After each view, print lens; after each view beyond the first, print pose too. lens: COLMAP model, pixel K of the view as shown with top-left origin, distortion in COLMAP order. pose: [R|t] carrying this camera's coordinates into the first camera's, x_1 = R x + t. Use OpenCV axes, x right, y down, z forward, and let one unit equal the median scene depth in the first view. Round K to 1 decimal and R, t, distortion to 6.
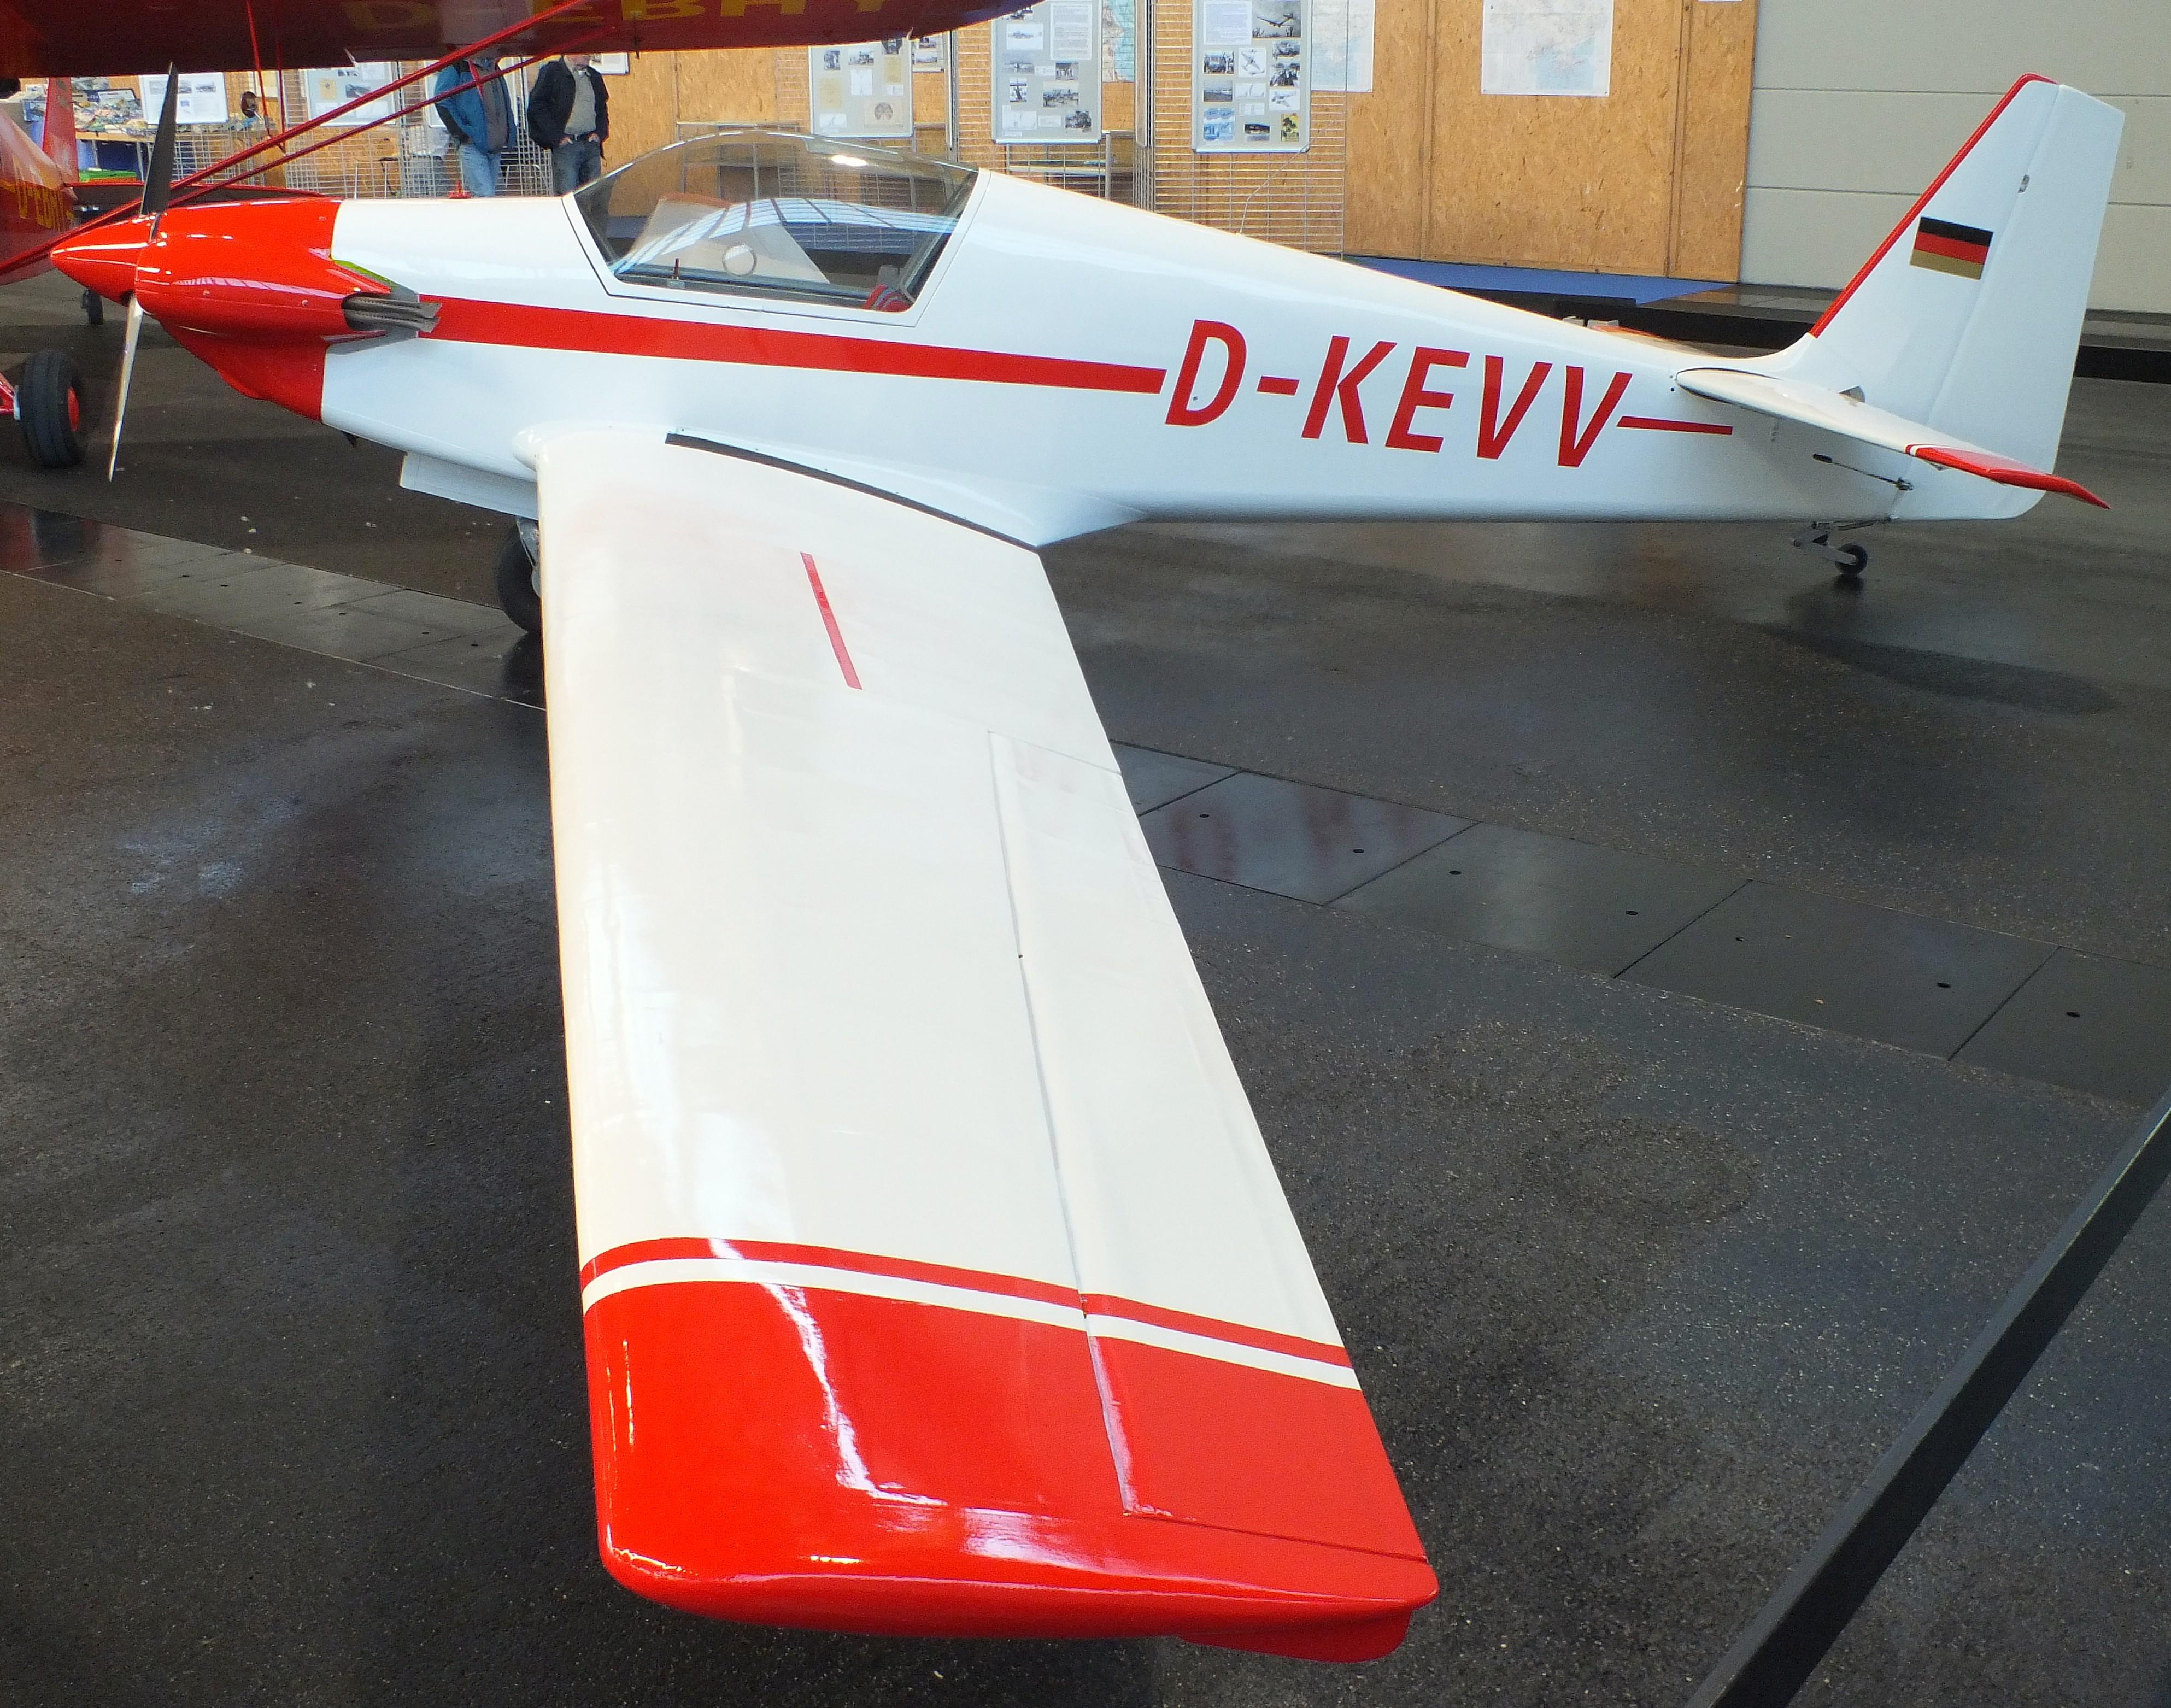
lens RADIAL K [[2289.8, 0, 1089.0], [0, 2289.8, 851.8], [0, 0, 1]] dist [-0.077655, 0.000000]
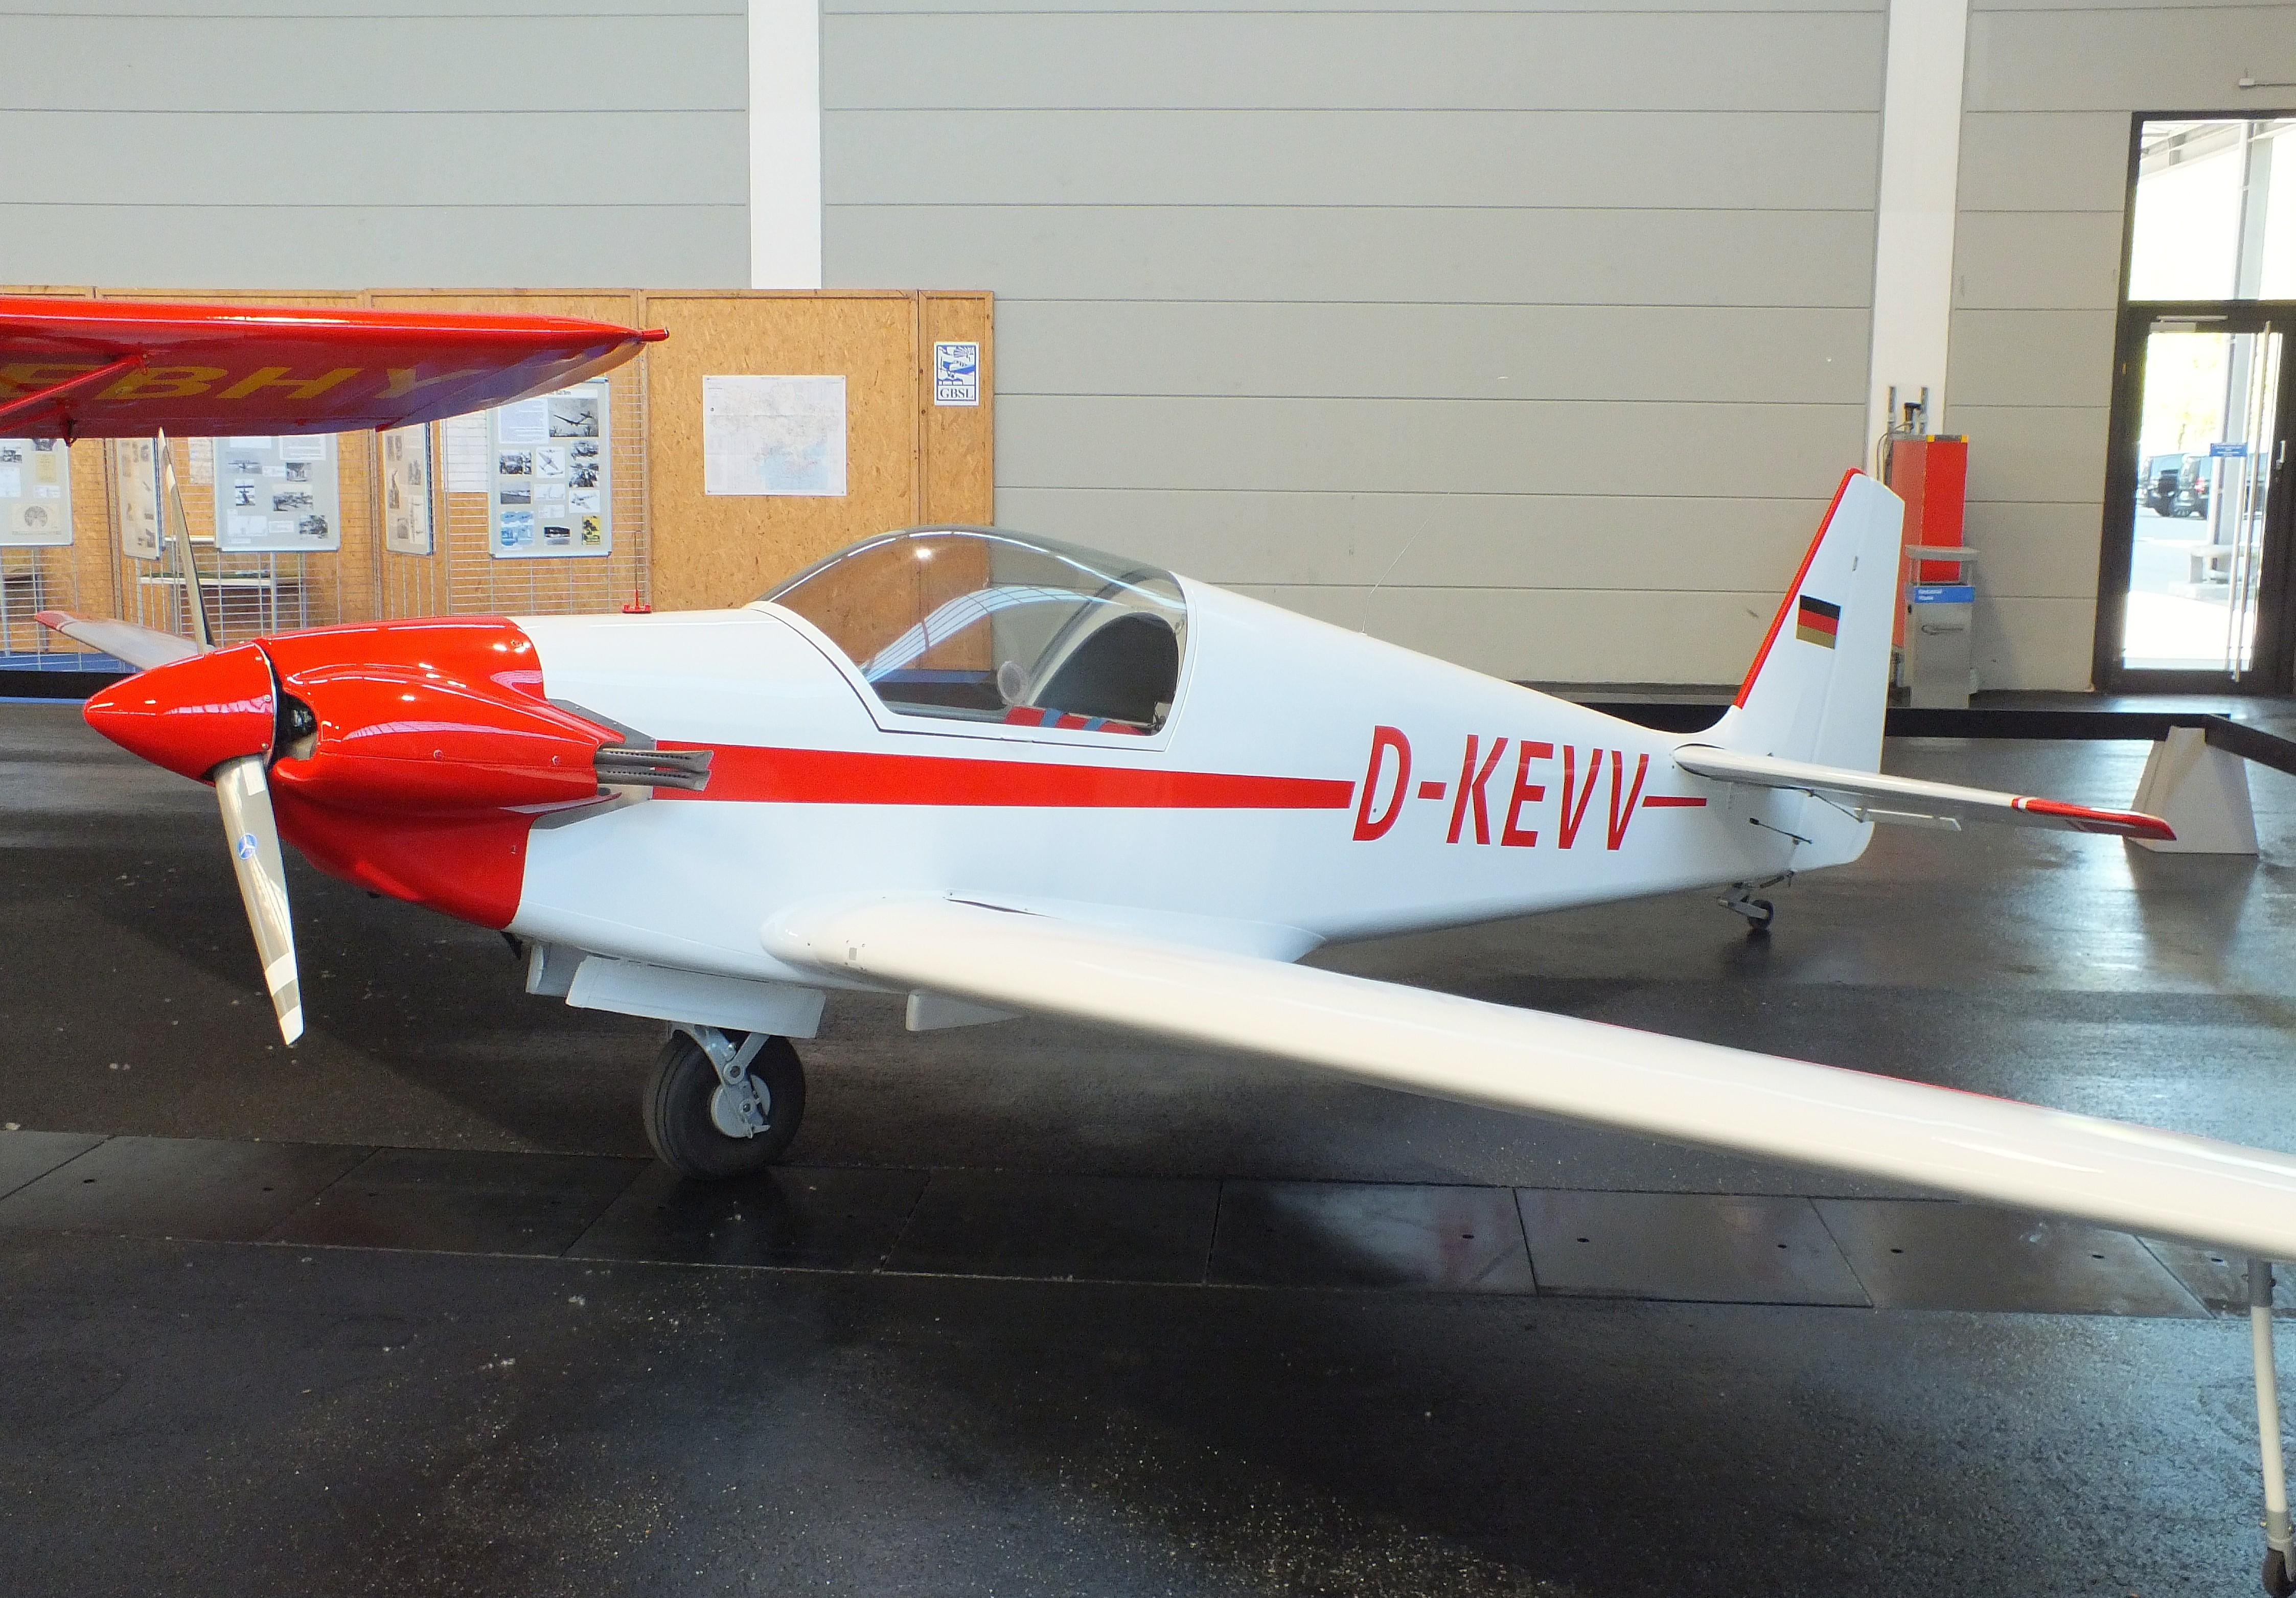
lens RADIAL K [[2285.2, 0, 1152.7], [0, 2285.2, 799.1], [0, 0, 1]] dist [-0.042710, 0.000000]
pose [[0.839304, -0.069255, 0.539233, -0.497082], [0.171112, 0.975096, -0.141099, -0.084498], [-0.516032, 0.210694, 0.830252, 0.269683]]
